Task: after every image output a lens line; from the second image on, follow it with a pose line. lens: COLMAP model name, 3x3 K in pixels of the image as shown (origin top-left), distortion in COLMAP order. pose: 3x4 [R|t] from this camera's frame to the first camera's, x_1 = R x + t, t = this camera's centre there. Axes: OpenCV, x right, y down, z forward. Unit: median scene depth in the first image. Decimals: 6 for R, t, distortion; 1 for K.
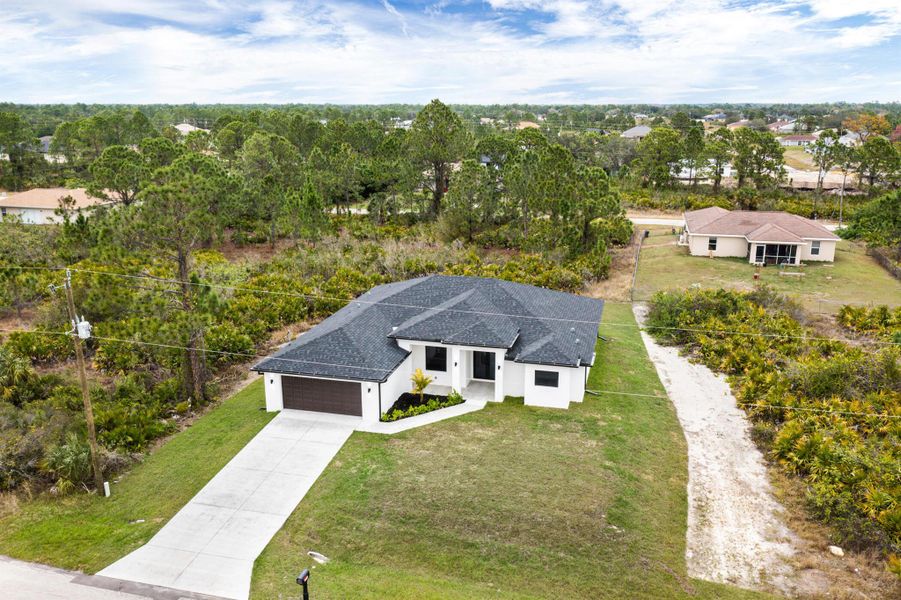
lens RADIAL K [[713.1, 0, 450.5], [0, 713.1, 300.0], [0, 0, 1]] dist [-0.002953, -0.007545]
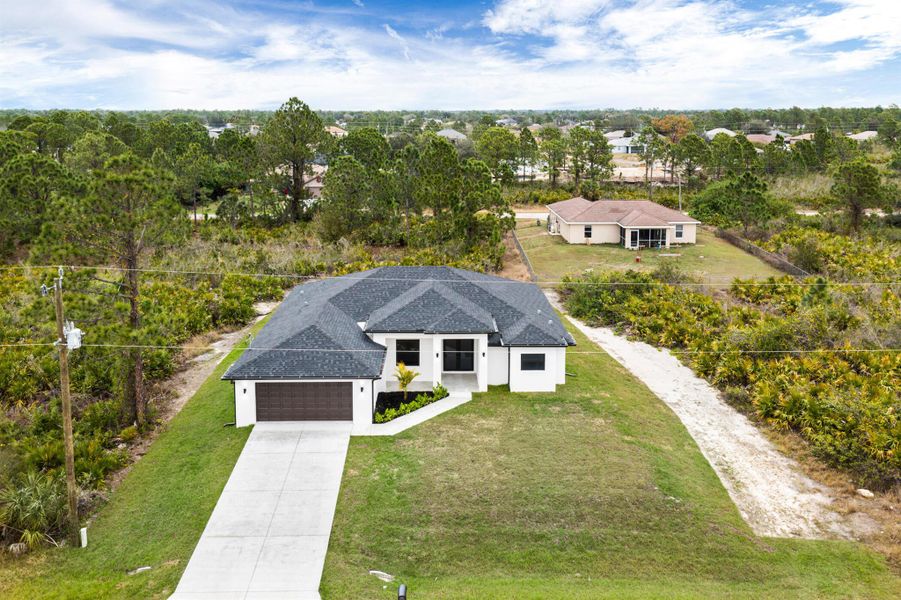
lens RADIAL K [[745.3, 0, 436.1], [0, 745.3, 196.5], [0, 0, 1]] dist [0.001125, -0.001518]
pose [[0.967191, -0.027798, 0.252526, -0.245622], [0.065876, 0.987439, -0.143613, 0.024443], [-0.245362, 0.155536, 0.956873, 0.019417]]
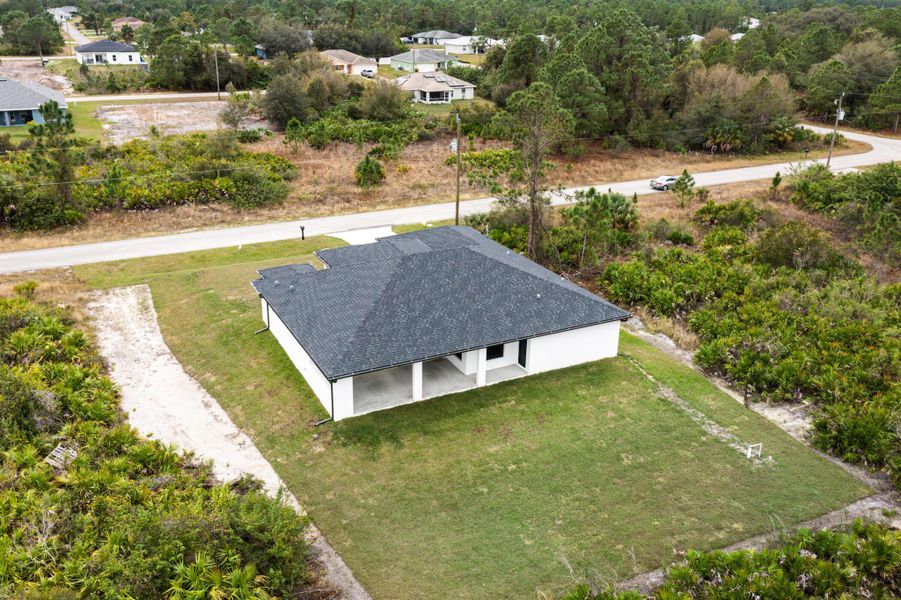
lens RADIAL K [[776.8, 0, 450.5], [0, 776.8, 300.0], [0, 0, 1]] dist [0.003029, 0.003009]
pose [[-0.737862, 0.238788, -0.631301, 0.730585], [-0.184871, 0.828056, 0.529287, -0.574143], [0.649140, 0.507250, -0.566846, 1.881949]]
